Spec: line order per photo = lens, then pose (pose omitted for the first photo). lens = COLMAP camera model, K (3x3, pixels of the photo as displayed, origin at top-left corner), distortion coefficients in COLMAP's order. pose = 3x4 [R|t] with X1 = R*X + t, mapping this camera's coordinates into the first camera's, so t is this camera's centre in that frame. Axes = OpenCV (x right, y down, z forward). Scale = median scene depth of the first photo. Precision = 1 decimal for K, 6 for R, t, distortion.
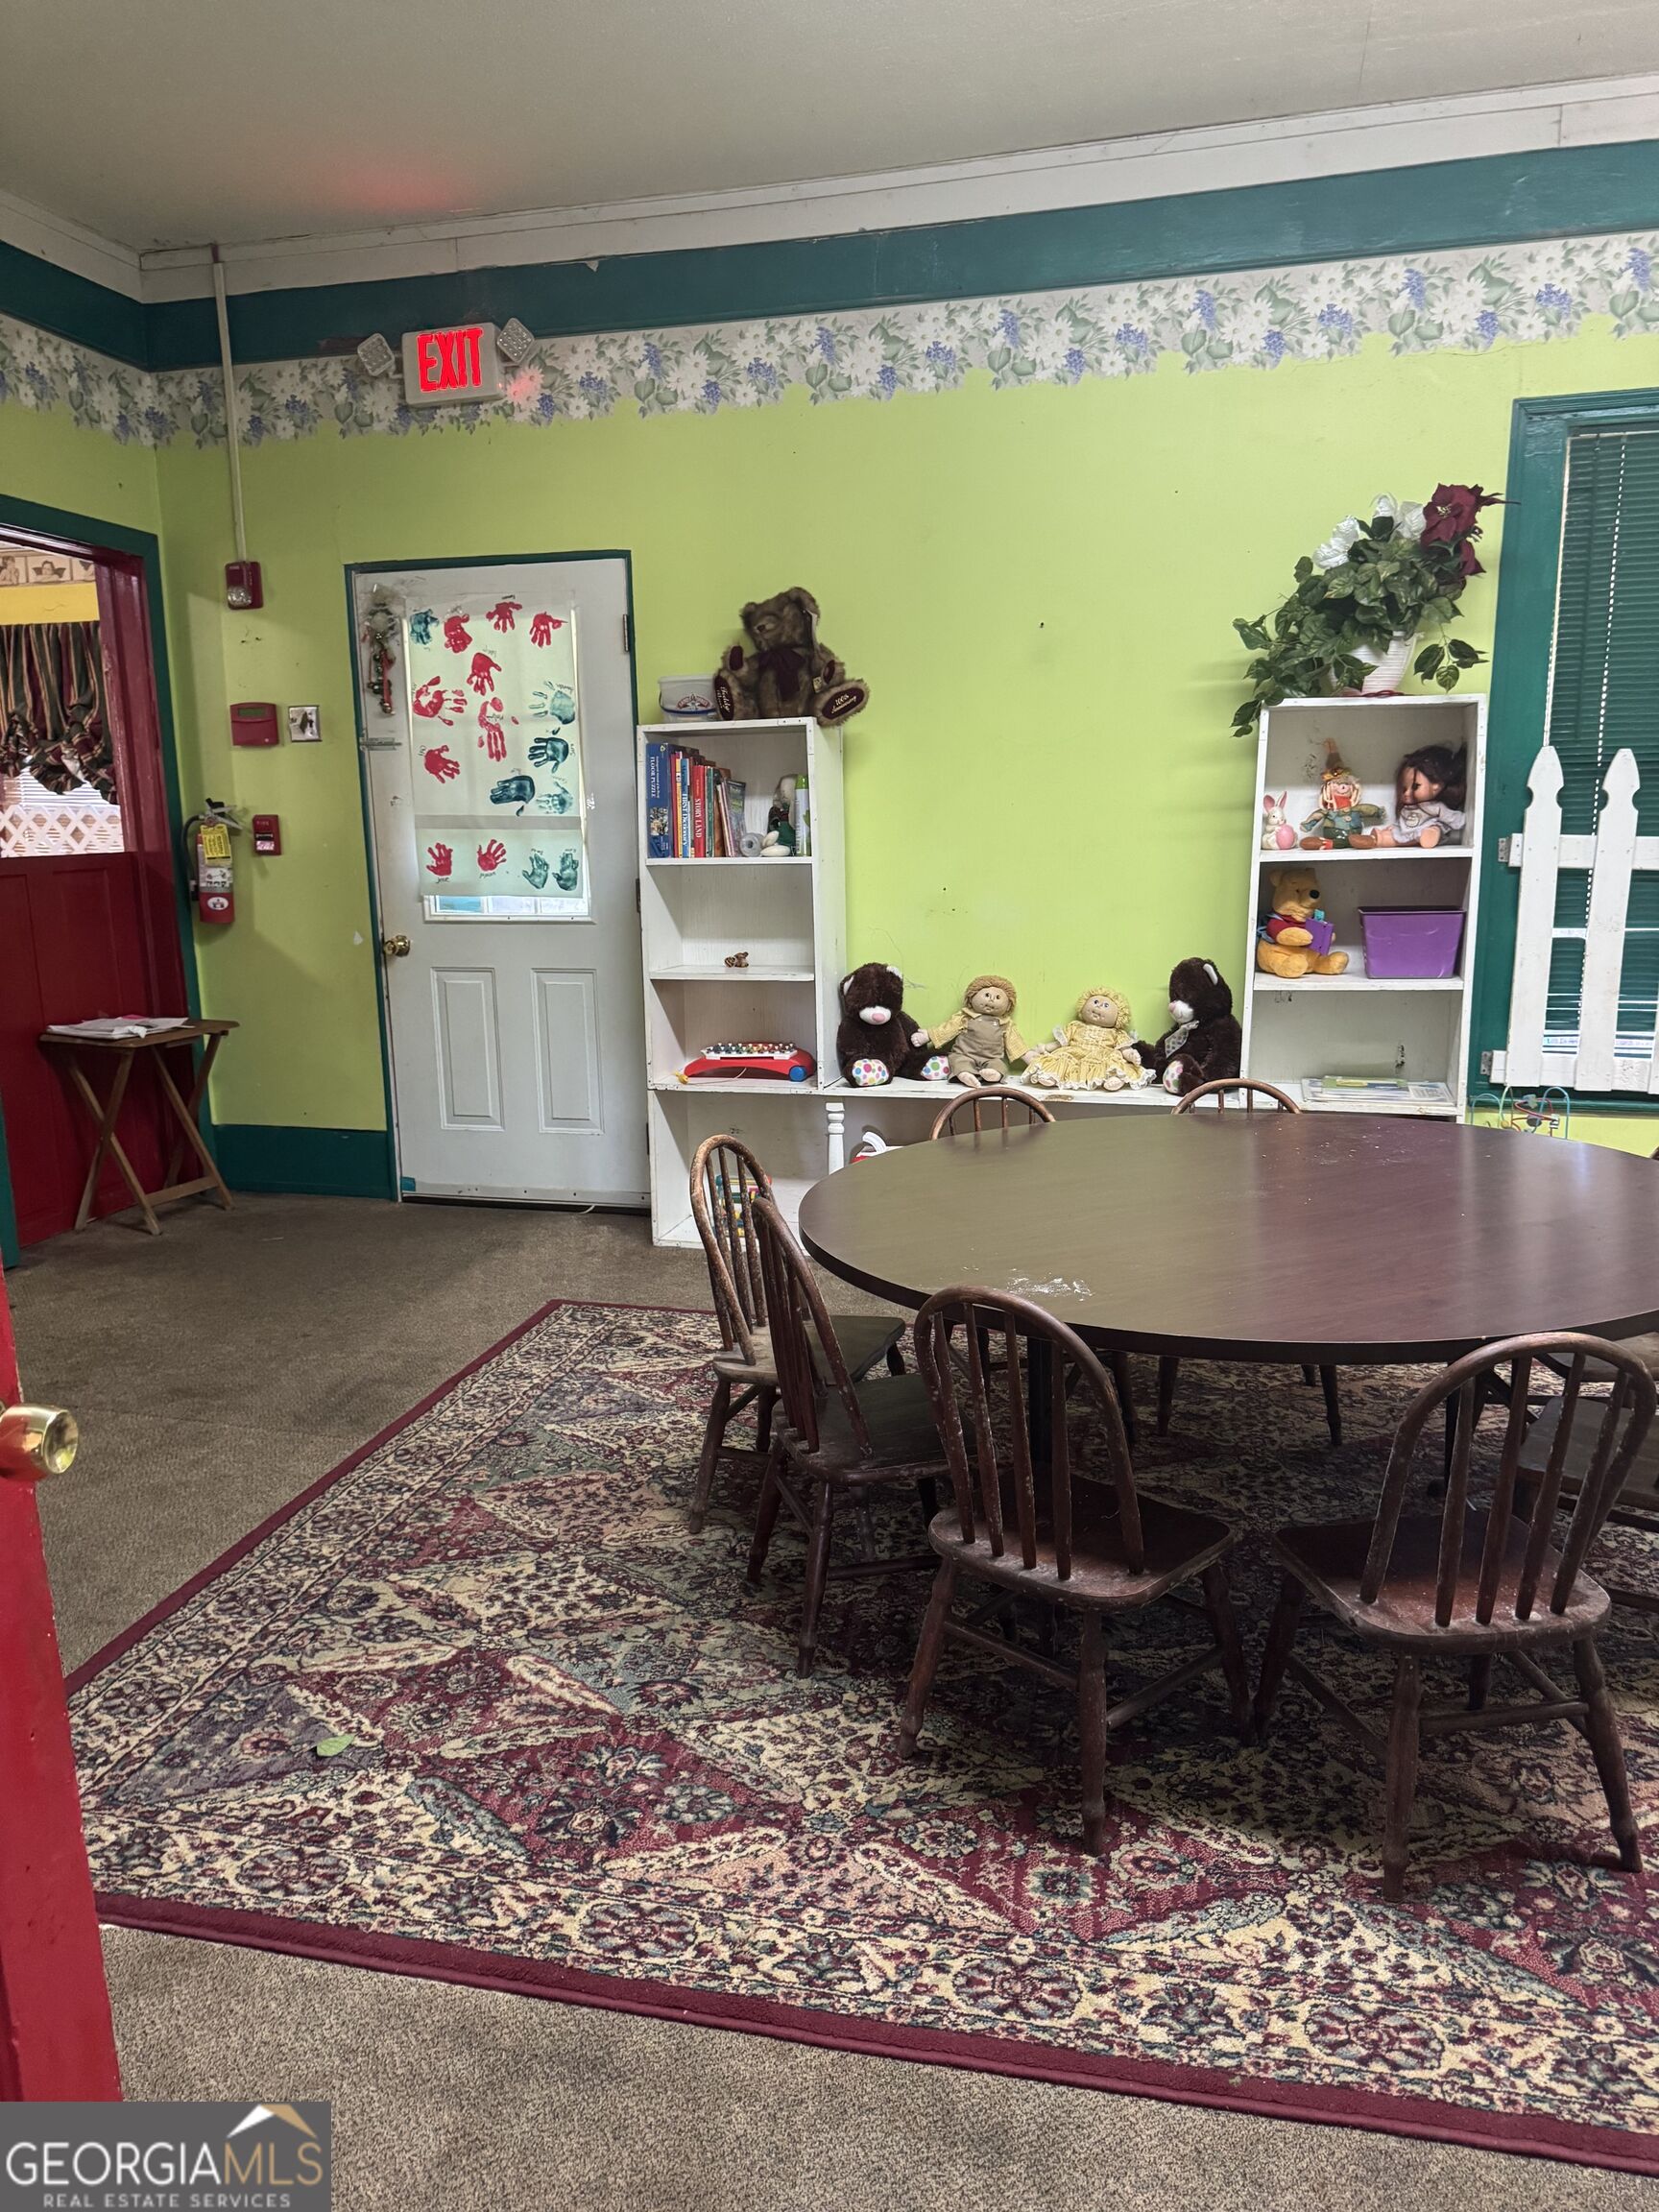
lens RADIAL K [[1554.9, 0, 829.5], [0, 1554.9, 1106.0], [0, 0, 1]] dist [0.026711, -0.000995]
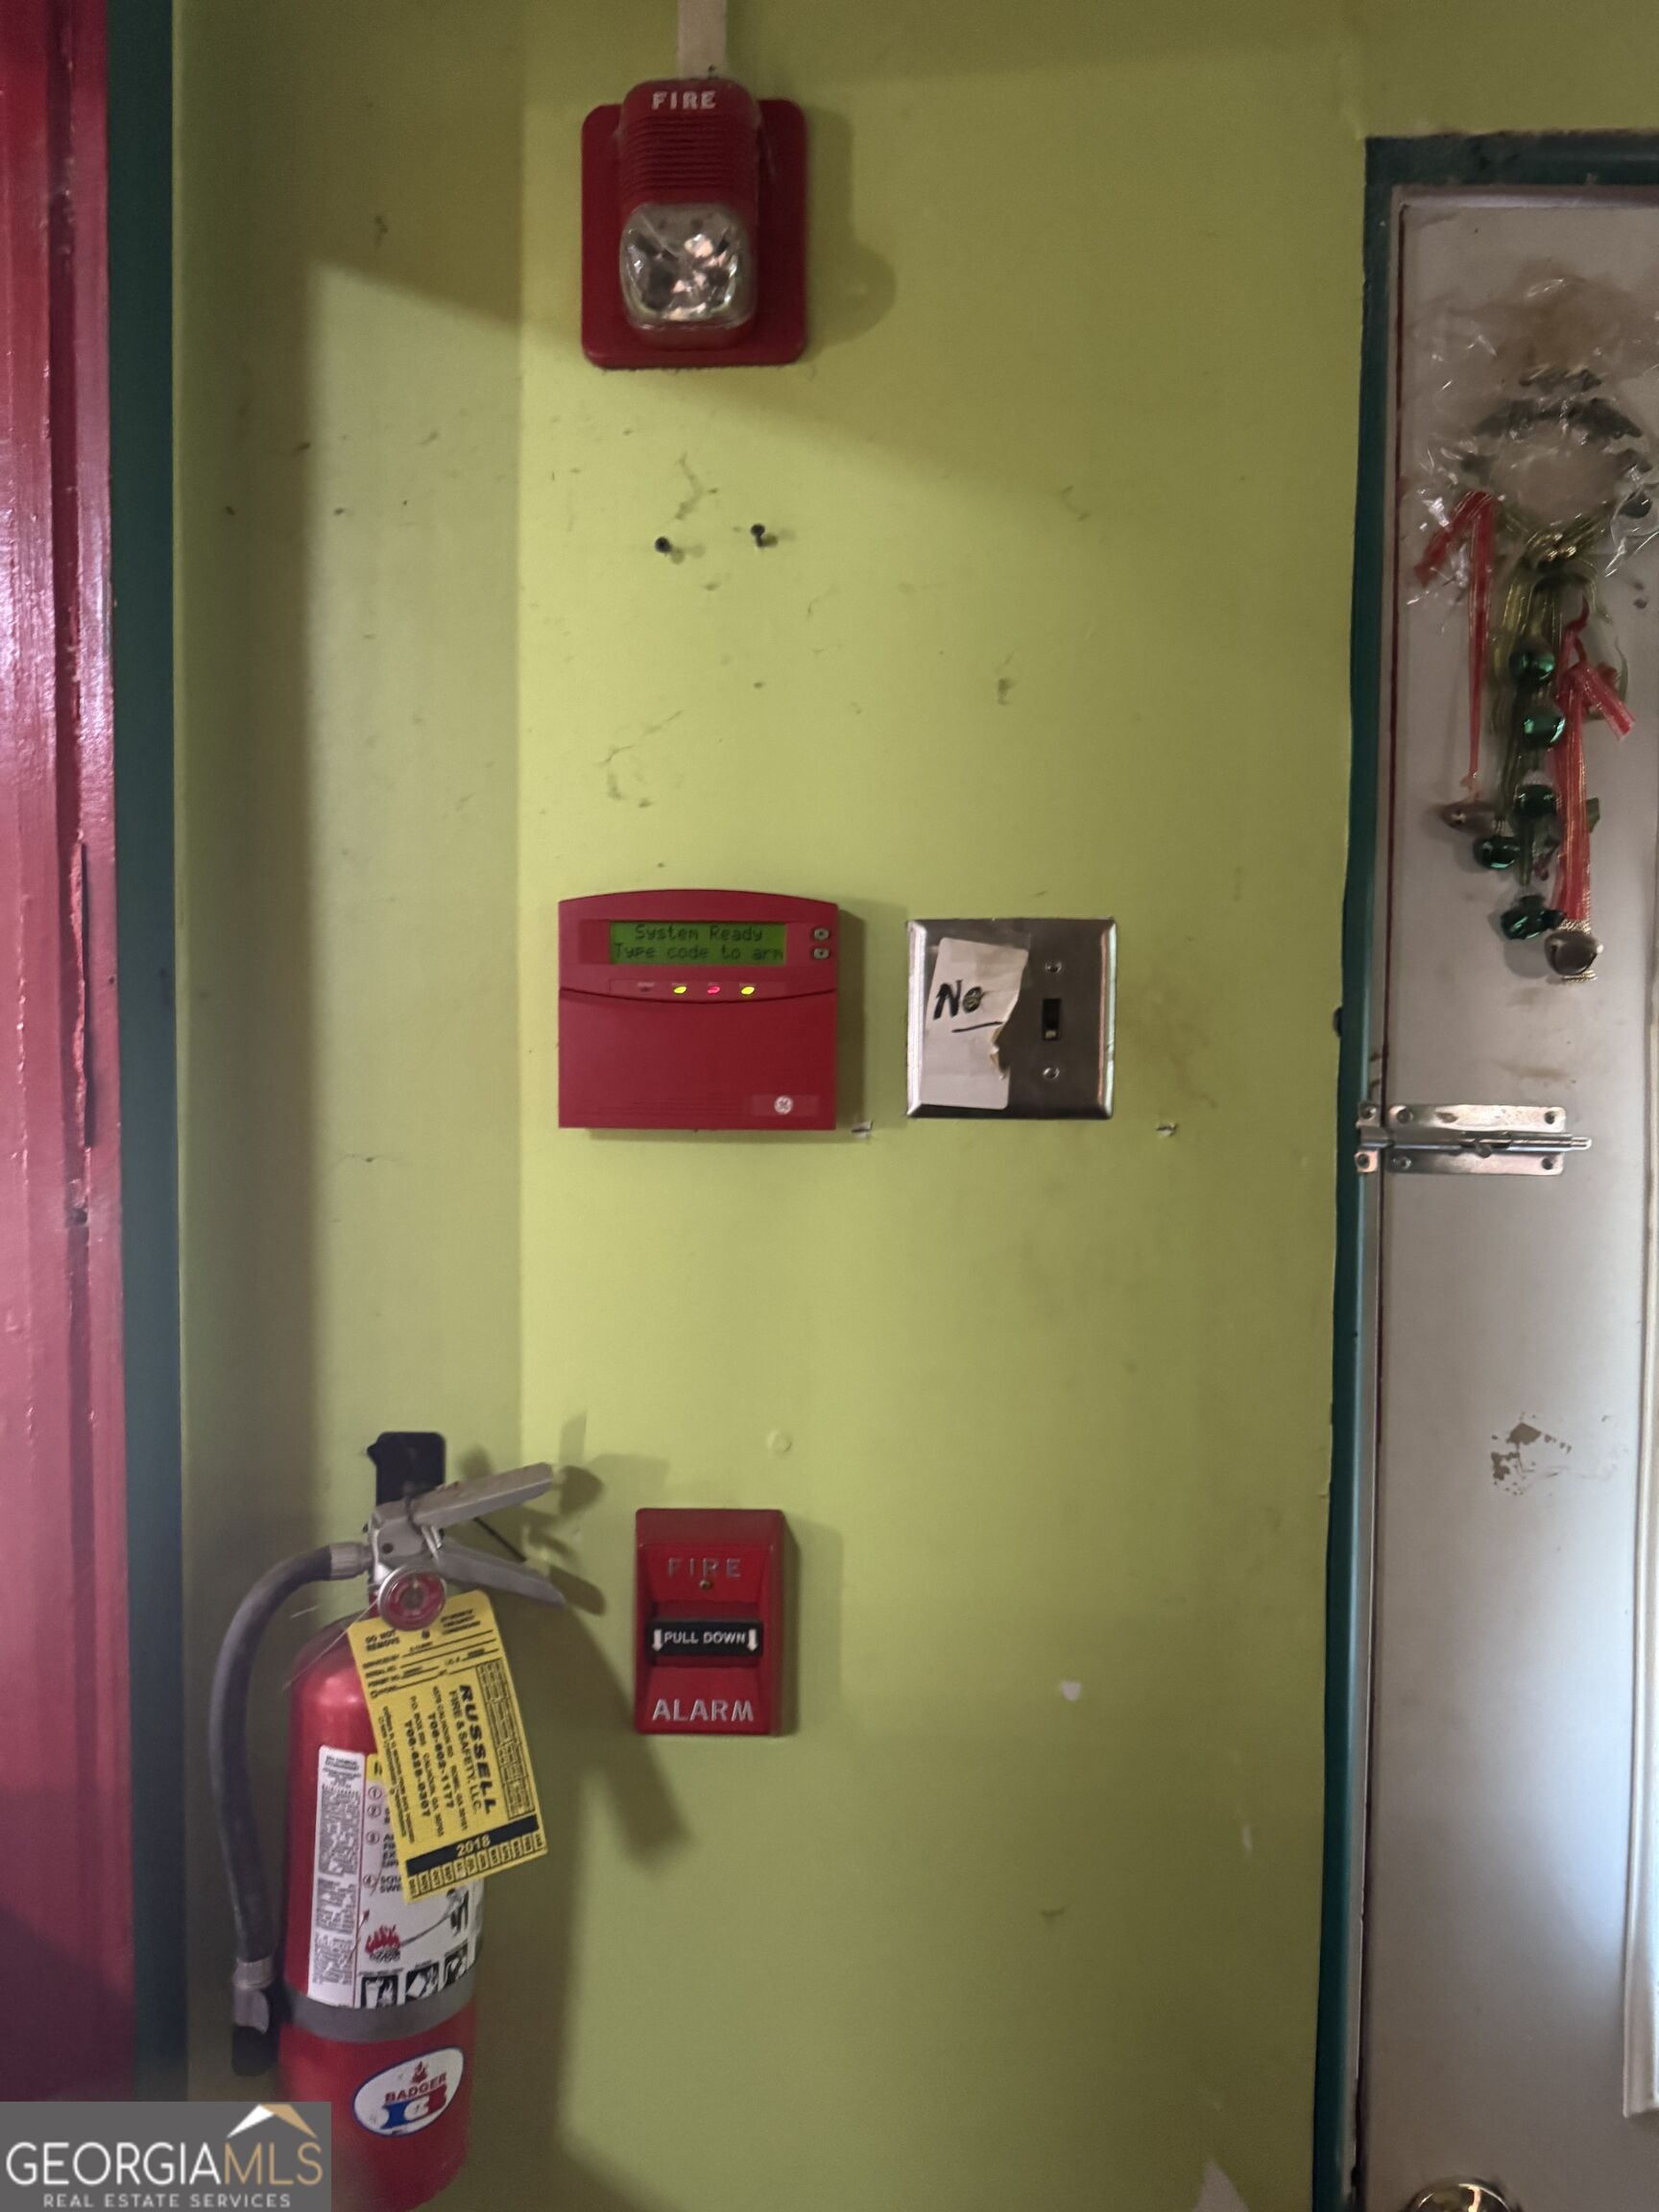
lens RADIAL K [[1554.9, 0, 829.5], [0, 1554.9, 1106.0], [0, 0, 1]] dist [0.026711, -0.000995]
pose [[0.981539, 0.019844, 0.190229, -0.393644], [0.013678, 0.984773, -0.173306, -0.206858], [-0.190772, 0.172709, 0.966322, 0.845310]]
